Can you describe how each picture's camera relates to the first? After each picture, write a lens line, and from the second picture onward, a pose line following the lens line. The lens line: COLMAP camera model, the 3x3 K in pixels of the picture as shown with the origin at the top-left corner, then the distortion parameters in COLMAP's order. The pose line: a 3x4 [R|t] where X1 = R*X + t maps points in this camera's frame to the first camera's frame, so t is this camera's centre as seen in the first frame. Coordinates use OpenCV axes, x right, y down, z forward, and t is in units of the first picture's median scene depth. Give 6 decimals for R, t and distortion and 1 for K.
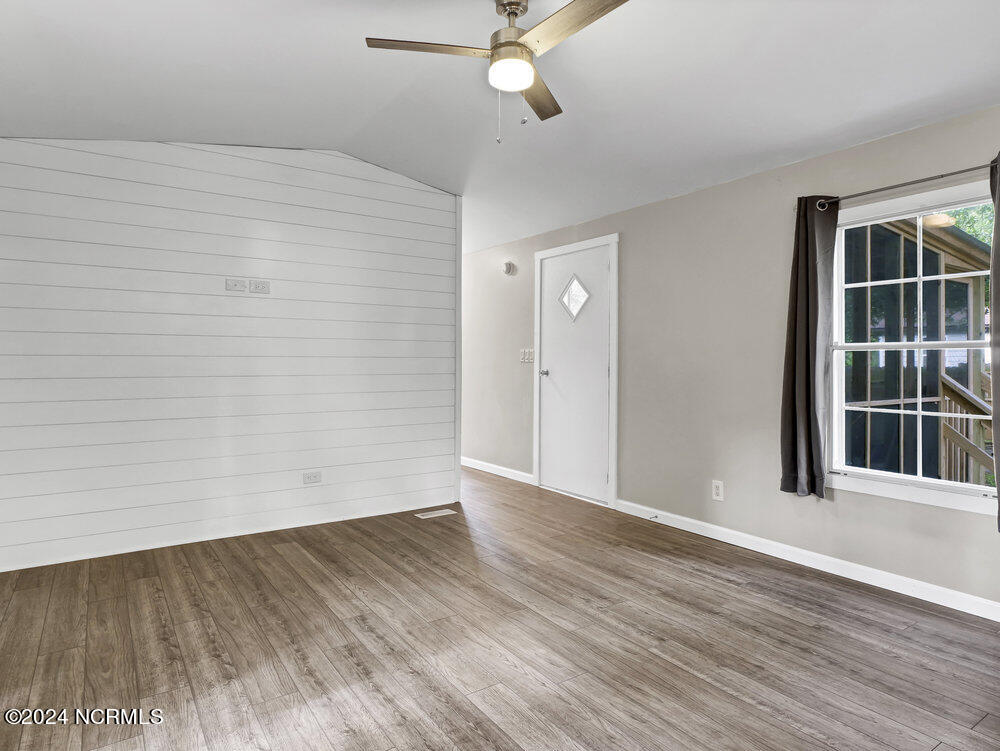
lens RADIAL K [[582.1, 0, 500.0], [0, 582.1, 375.5], [0, 0, 1]] dist [0.004969, 0.000855]
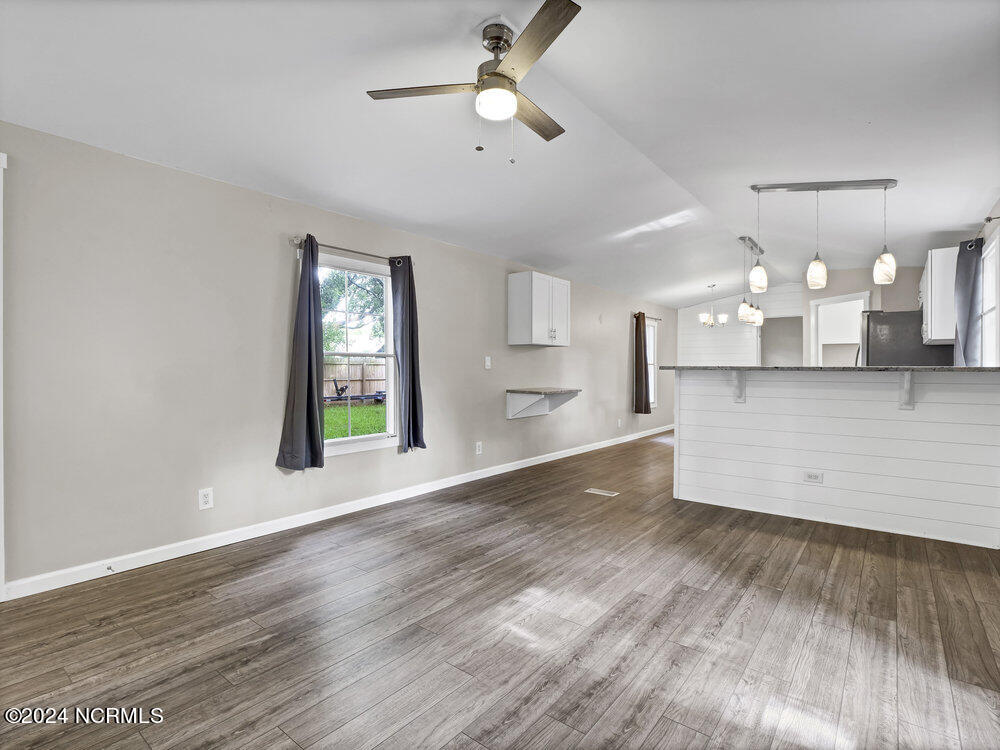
lens RADIAL K [[497.6, 0, 500.0], [0, 497.6, 375.0], [0, 0, 1]] dist [-0.014596, -0.000186]
pose [[-0.289527, -0.019440, 0.956972, -0.776528], [0.015872, 0.999559, 0.025107, -0.024699], [-0.957038, 0.022458, -0.289091, 1.117954]]
